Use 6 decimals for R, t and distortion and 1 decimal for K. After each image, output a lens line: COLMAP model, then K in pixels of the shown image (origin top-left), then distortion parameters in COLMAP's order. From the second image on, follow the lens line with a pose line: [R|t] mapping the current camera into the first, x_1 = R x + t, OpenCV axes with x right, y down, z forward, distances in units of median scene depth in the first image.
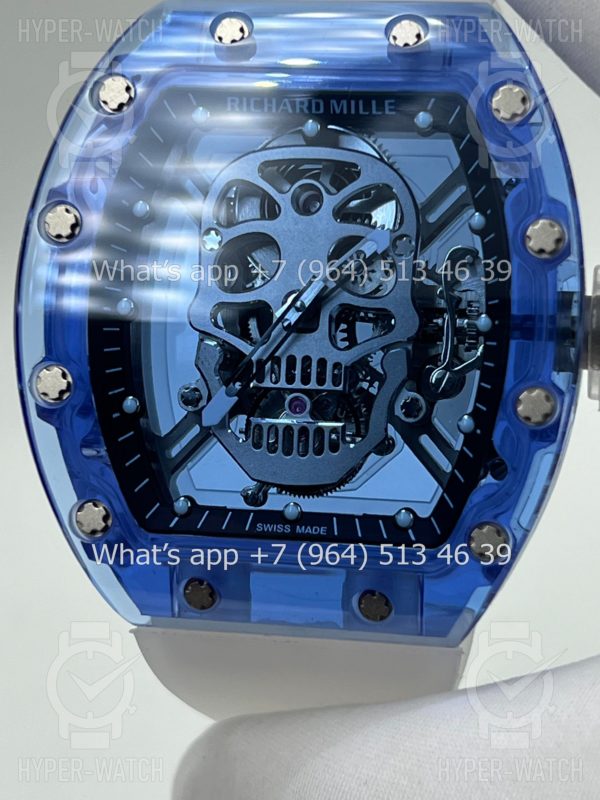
lens RADIAL K [[1915.0, 0, 297.2], [0, 1915.0, 402.6], [0, 0, 1]] dist [0.234797, 0.000000]
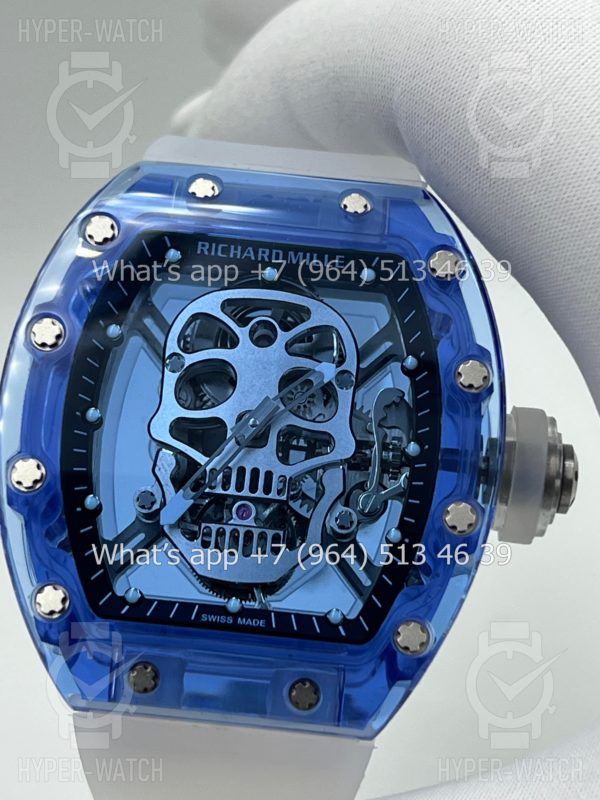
lens RADIAL K [[1915.0, 0, 305.5], [0, 1915.0, 398.5], [0, 0, 1]] dist [0.234797, 0.000000]
pose [[0.984611, 0.084776, 0.152820, -0.141663], [-0.055589, 0.980969, -0.186035, 0.143523], [-0.165683, 0.174677, 0.970586, -0.105057]]
